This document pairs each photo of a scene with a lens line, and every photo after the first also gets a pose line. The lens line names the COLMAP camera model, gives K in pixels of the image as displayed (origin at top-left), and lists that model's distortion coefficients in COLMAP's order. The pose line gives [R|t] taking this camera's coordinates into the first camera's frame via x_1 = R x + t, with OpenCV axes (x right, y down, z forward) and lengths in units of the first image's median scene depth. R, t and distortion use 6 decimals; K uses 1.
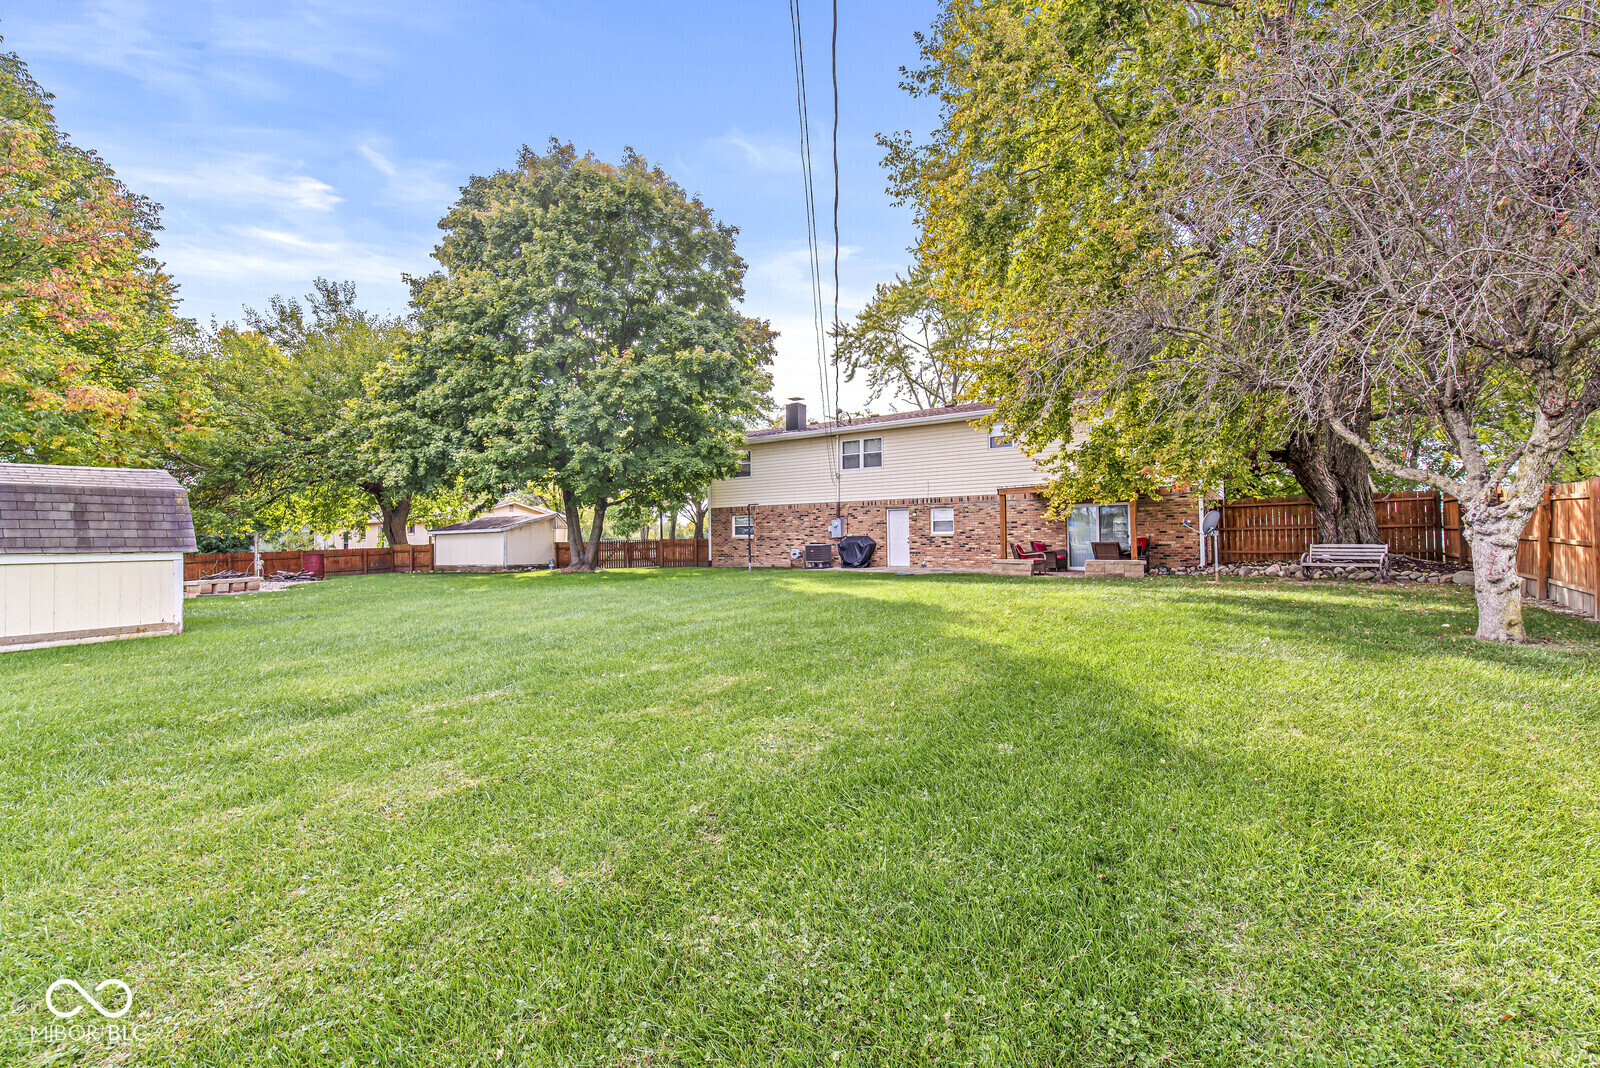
lens RADIAL K [[739.7, 0, 800.0], [0, 739.7, 534.0], [0, 0, 1]] dist [0.000681, -0.000308]
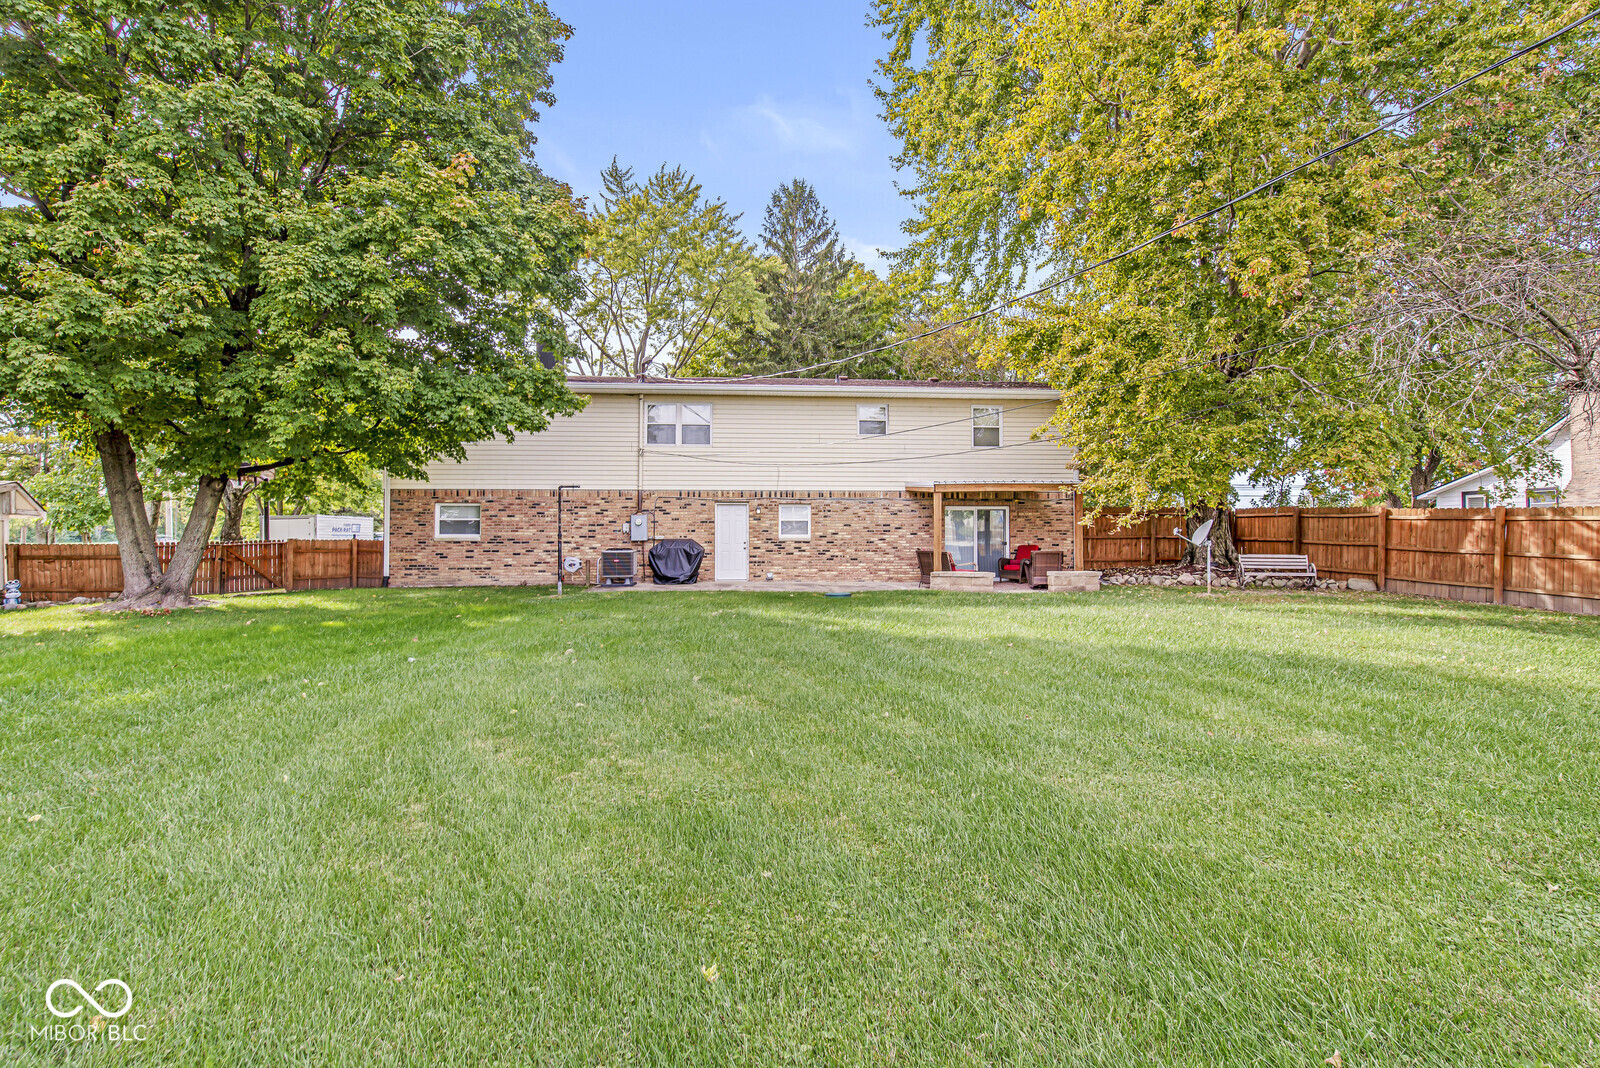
lens RADIAL K [[739.7, 0, 800.0], [0, 739.7, 534.0], [0, 0, 1]] dist [0.000681, -0.000308]
pose [[0.769368, 0.013477, 0.638664, -0.288828], [-0.014761, 0.999886, -0.003318, -0.001471], [-0.638635, -0.006874, 0.769479, 0.377980]]
